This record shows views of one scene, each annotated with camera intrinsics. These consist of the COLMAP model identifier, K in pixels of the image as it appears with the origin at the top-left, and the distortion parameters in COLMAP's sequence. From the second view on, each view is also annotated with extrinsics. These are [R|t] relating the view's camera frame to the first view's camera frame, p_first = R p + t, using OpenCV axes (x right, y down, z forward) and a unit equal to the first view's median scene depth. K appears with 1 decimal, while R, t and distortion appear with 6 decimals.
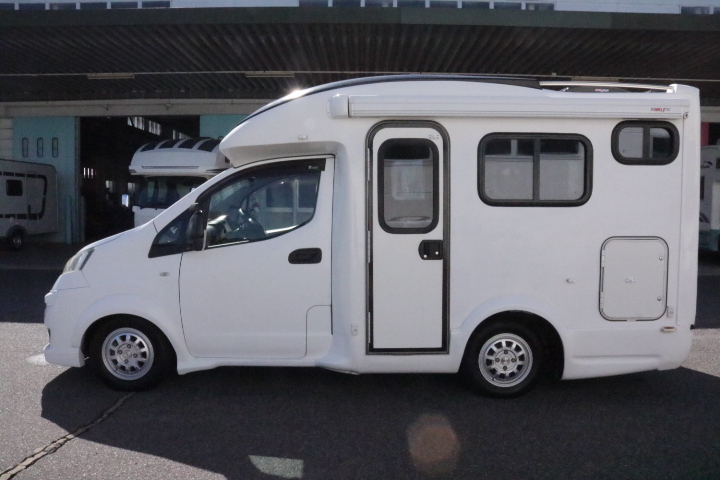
lens RADIAL K [[599.0, 0, 360.0], [0, 599.0, 236.9], [0, 0, 1]] dist [-0.120668, 0.051384]
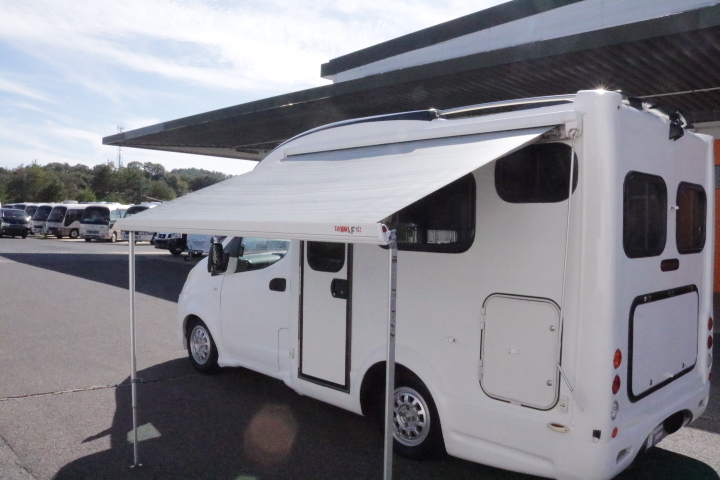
lens RADIAL K [[599.0, 0, 362.1], [0, 599.0, 238.0], [0, 0, 1]] dist [-0.120668, 0.051384]
pose [[0.697546, 0.029250, -0.715943, 0.876630], [-0.066434, 0.997503, -0.023973, -0.042878], [0.713454, 0.064286, 0.697747, 0.298729]]
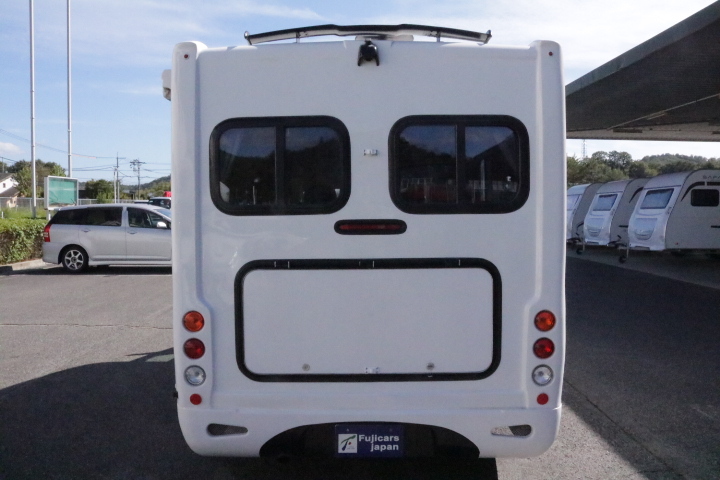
lens RADIAL K [[599.0, 0, 362.3], [0, 599.0, 241.2], [0, 0, 1]] dist [-0.120668, 0.051384]
pose [[-0.022827, 0.047202, -0.998625, 1.263260], [-0.059309, 0.997062, 0.048484, -0.070956], [0.997979, 0.060334, -0.019960, 1.230766]]
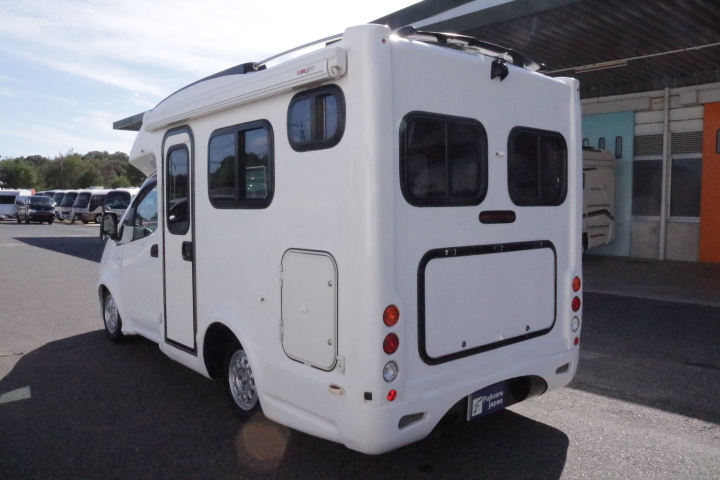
lens RADIAL K [[599.0, 0, 358.4], [0, 599.0, 239.7], [0, 0, 1]] dist [-0.120668, 0.051384]
pose [[0.642974, 0.041823, -0.764745, 1.074203], [-0.047506, 0.998763, 0.014680, -0.026759], [0.764413, 0.026891, 0.644166, 0.564883]]
